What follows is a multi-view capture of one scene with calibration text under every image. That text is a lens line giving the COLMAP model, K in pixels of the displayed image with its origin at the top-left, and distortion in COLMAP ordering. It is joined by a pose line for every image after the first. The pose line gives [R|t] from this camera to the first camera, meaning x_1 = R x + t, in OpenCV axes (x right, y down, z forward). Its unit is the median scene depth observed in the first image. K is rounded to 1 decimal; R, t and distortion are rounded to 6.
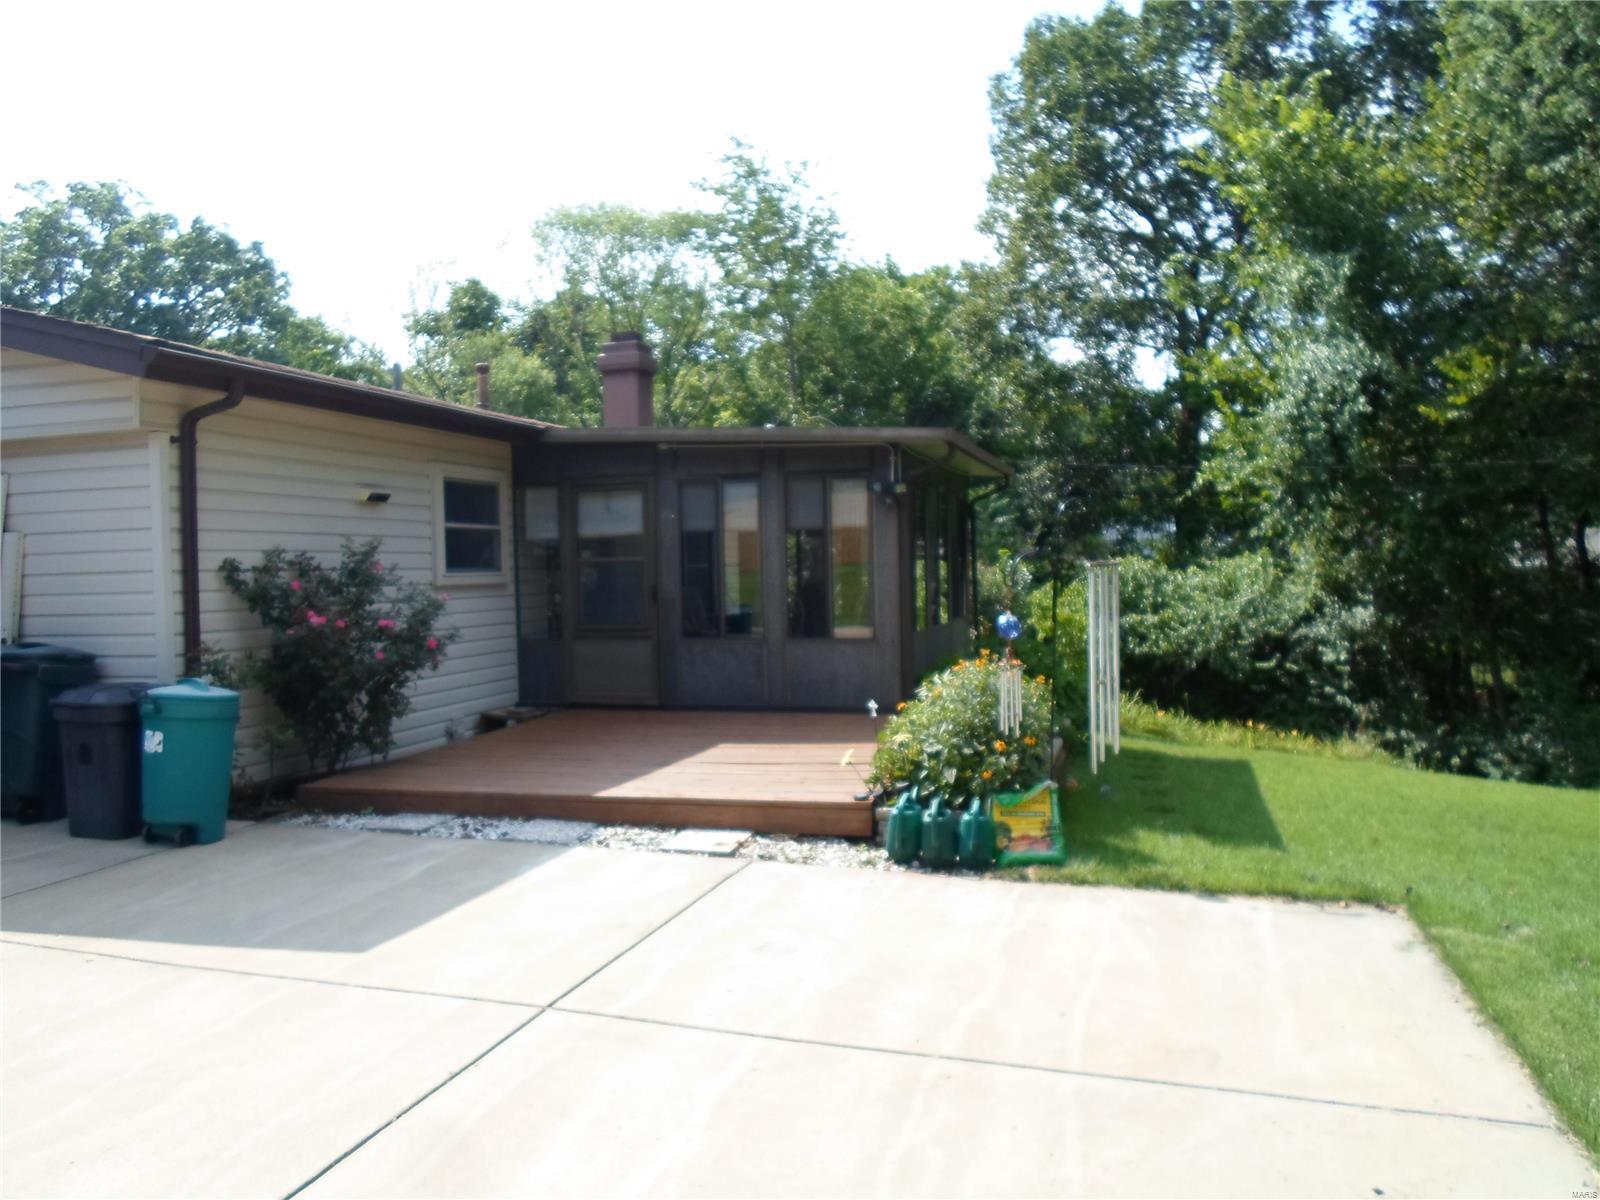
lens RADIAL K [[1216.3, 0, 799.9], [0, 1216.3, 600.5], [0, 0, 1]] dist [-0.039554, -0.008467]
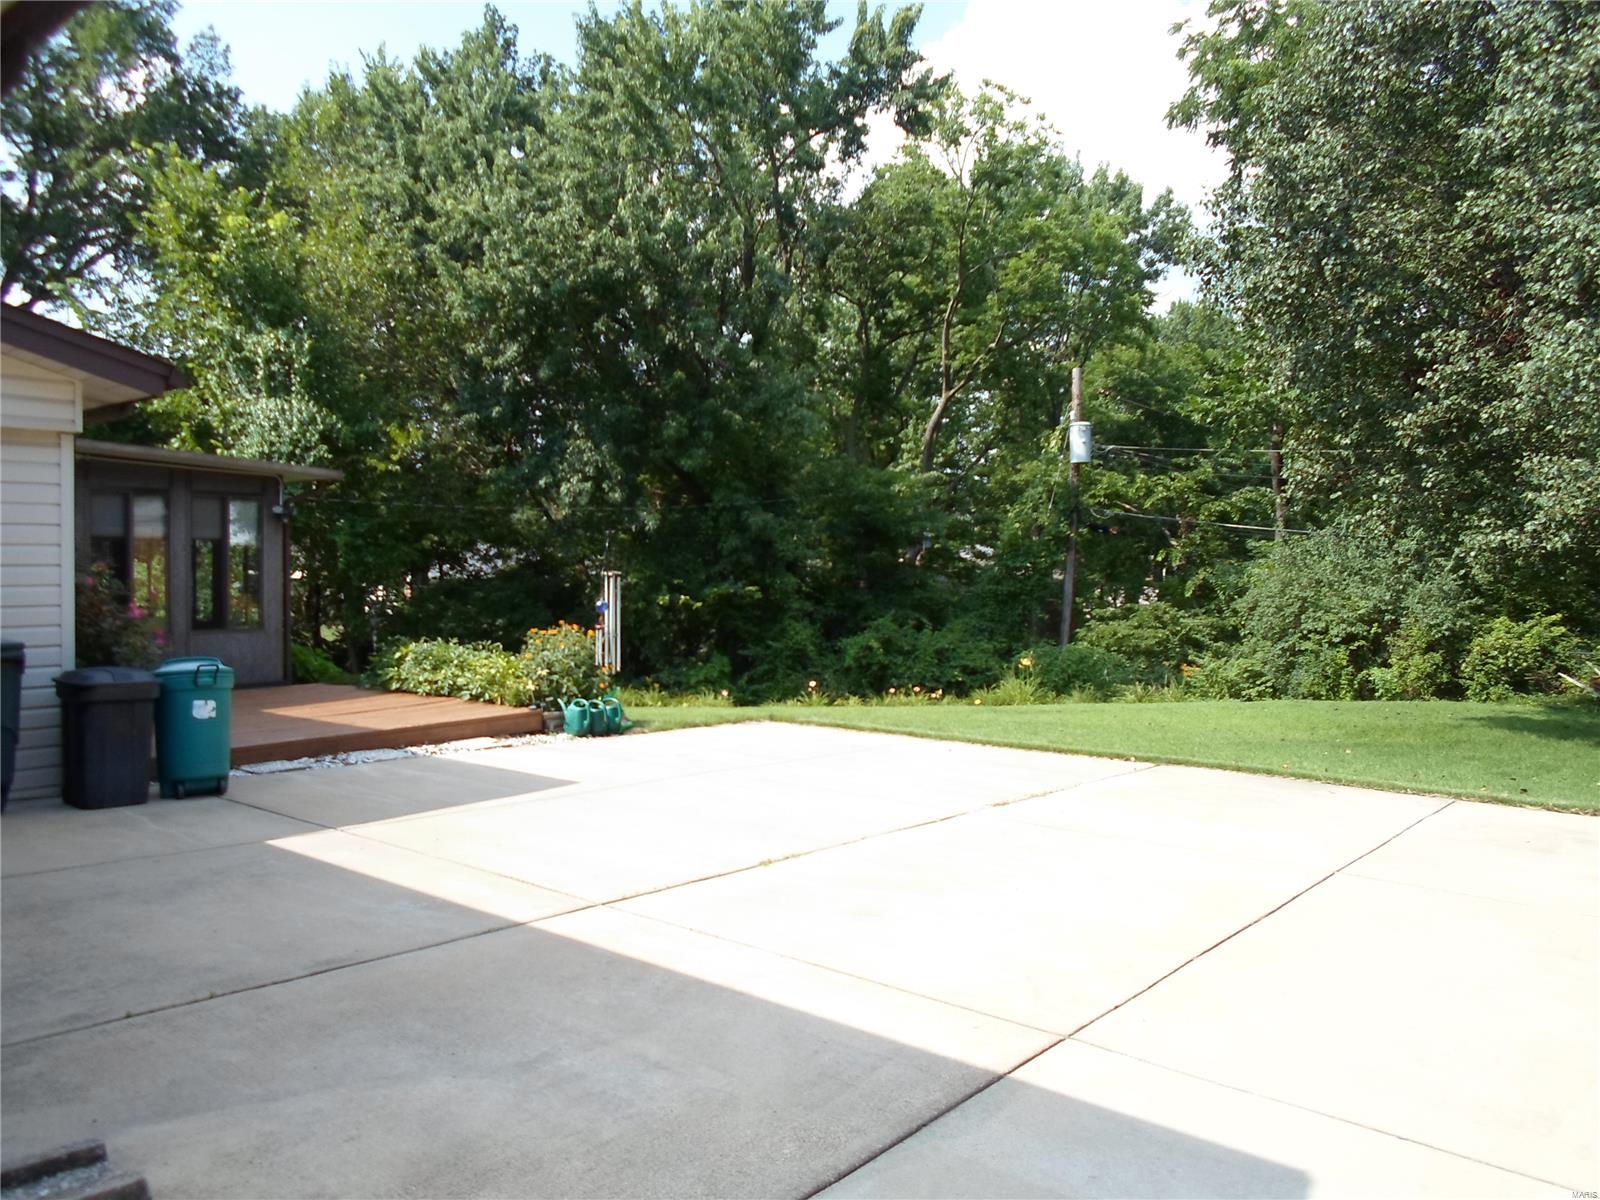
lens RADIAL K [[1216.3, 0, 785.1], [0, 1216.3, 583.6], [0, 0, 1]] dist [-0.039554, -0.008467]
pose [[0.420260, 0.007016, 0.907377, -1.386750], [0.011982, 0.999840, -0.013281, 0.013728], [-0.907325, 0.016454, 0.420108, -0.044493]]
